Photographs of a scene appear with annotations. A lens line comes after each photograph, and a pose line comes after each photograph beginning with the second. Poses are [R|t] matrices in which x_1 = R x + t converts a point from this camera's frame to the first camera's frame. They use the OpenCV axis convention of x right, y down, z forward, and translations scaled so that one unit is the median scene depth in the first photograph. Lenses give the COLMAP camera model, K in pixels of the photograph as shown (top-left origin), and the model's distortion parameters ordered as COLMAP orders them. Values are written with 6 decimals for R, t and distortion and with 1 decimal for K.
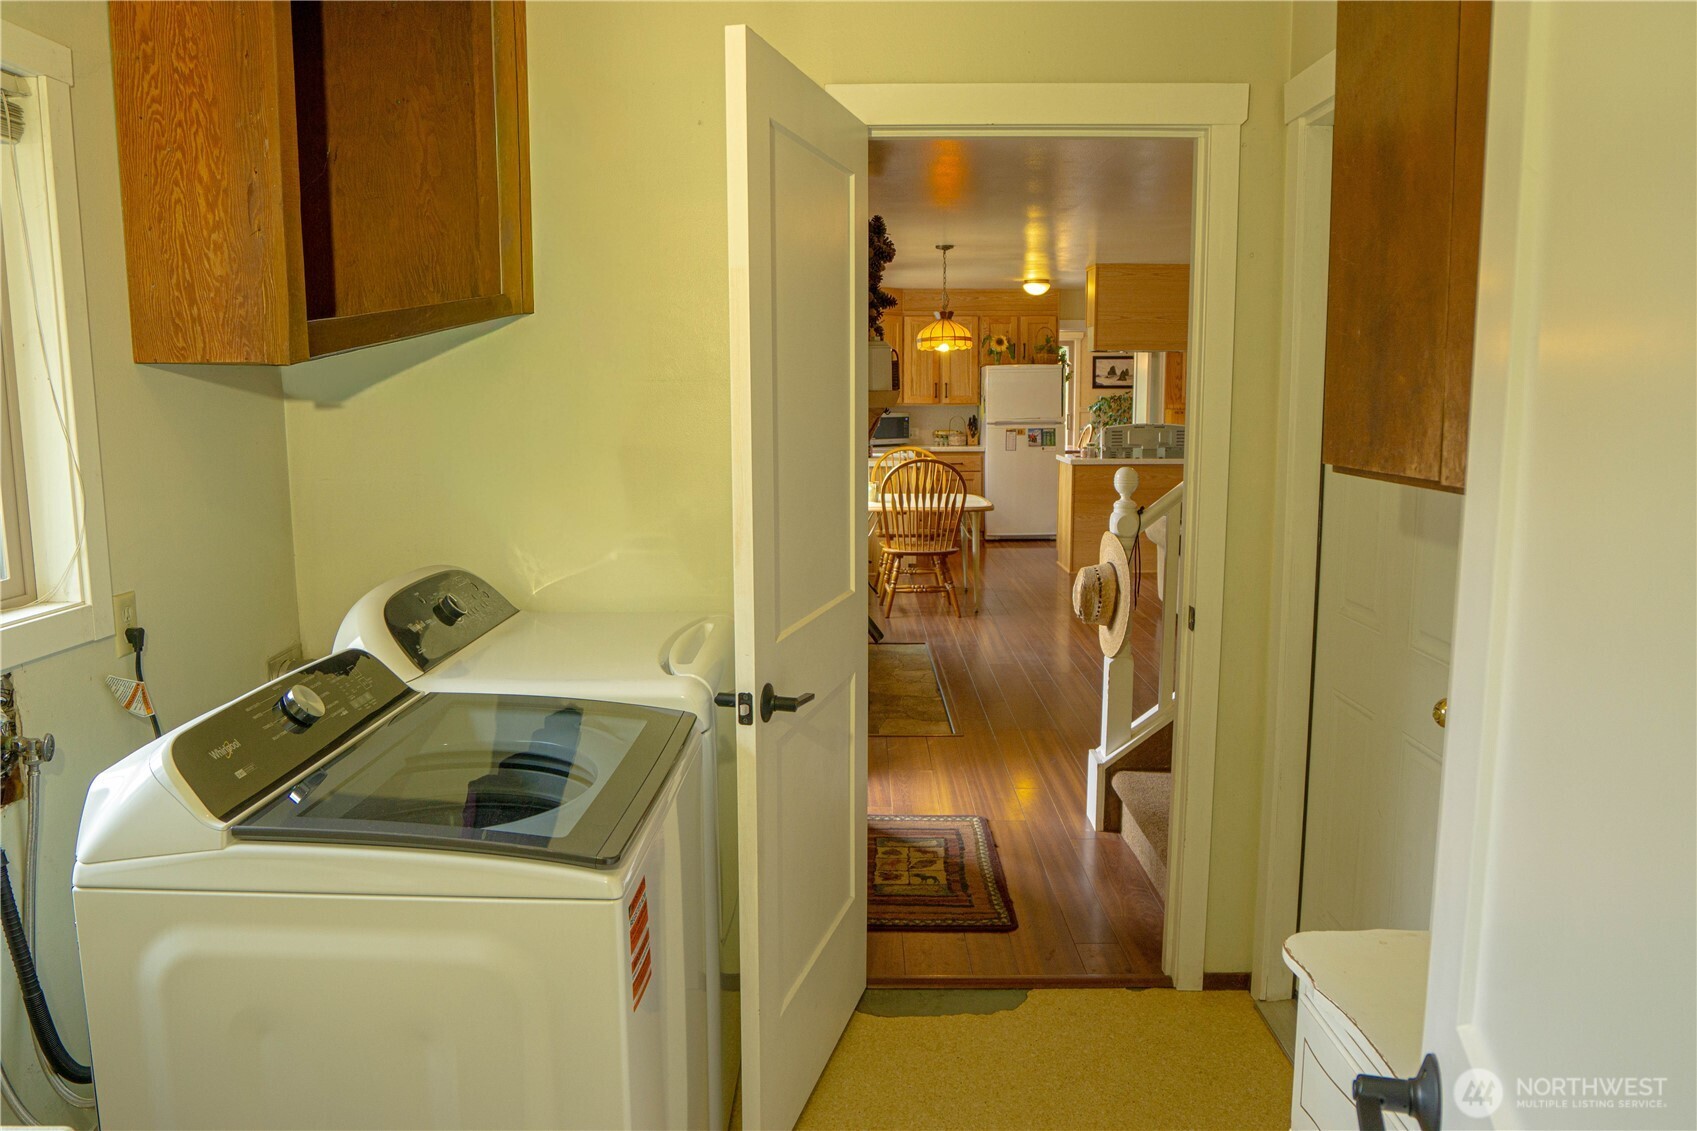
lens RADIAL K [[1218.2, 0, 838.7], [0, 1218.2, 562.5], [0, 0, 1]] dist [-0.076692, 0.043936]
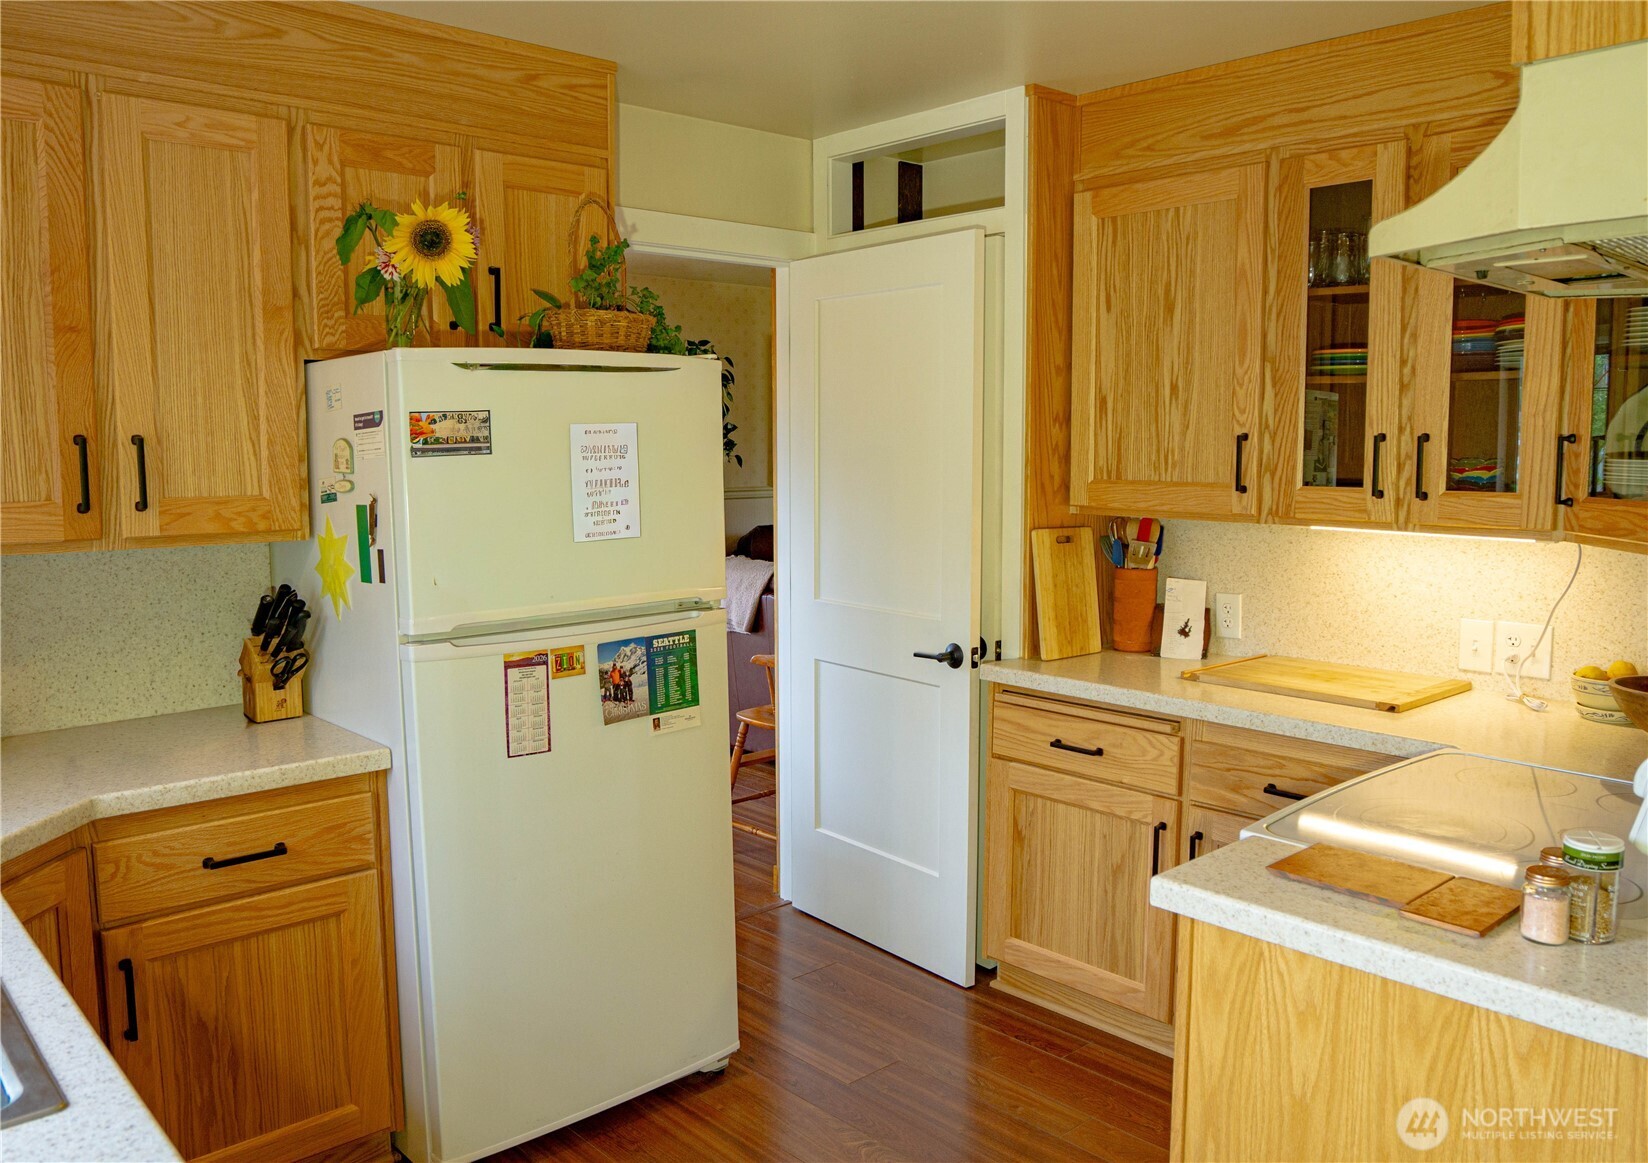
lens RADIAL K [[1278.7, 0, 824.0], [0, 1278.7, 581.5], [0, 0, 1]] dist [-0.060921, 0.002710]
pose [[0.729743, -0.069533, 0.680177, 0.030868], [0.095861, 0.995394, -0.001089, -0.118600], [-0.676969, 0.065997, 0.733047, 0.813531]]
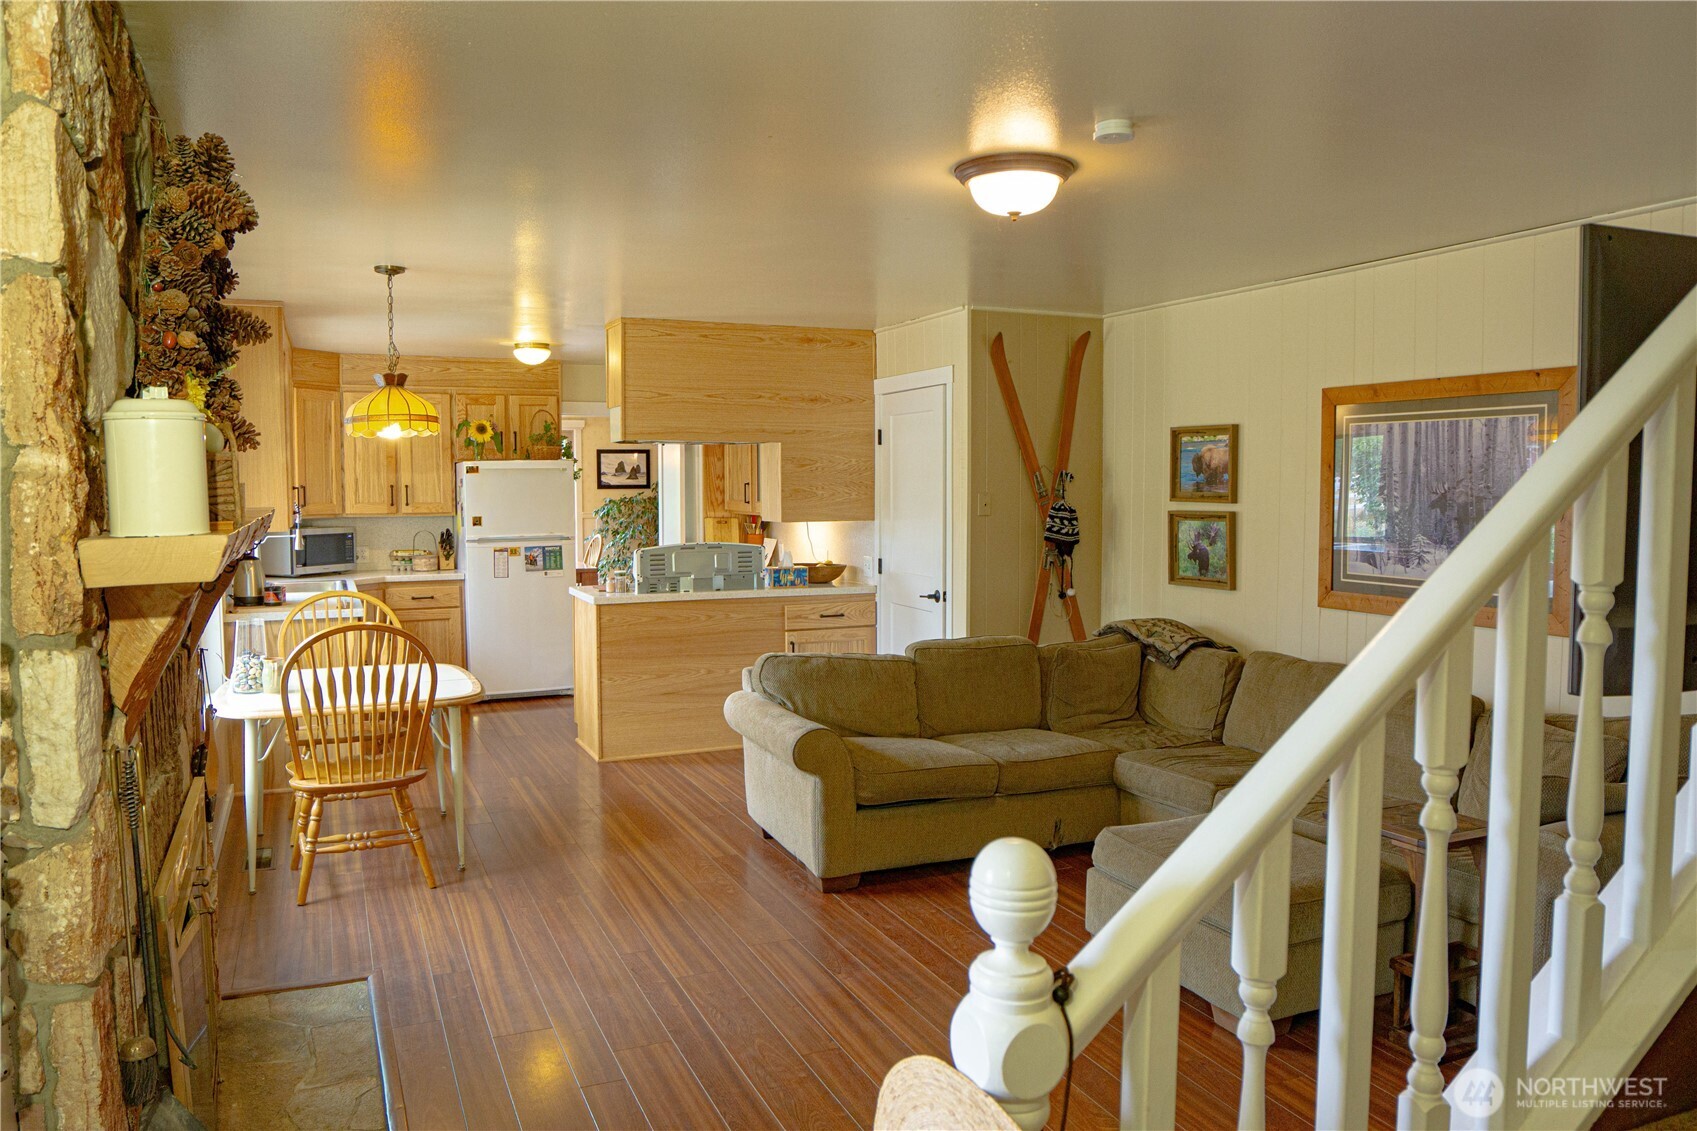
lens RADIAL K [[1218.2, 0, 838.7], [0, 1218.2, 562.5], [0, 0, 1]] dist [-0.076692, 0.043936]
pose [[0.912722, -0.024427, 0.407851, 0.030872], [0.055612, 0.996349, -0.064779, -0.043514], [-0.404779, 0.081807, 0.910748, 0.261802]]
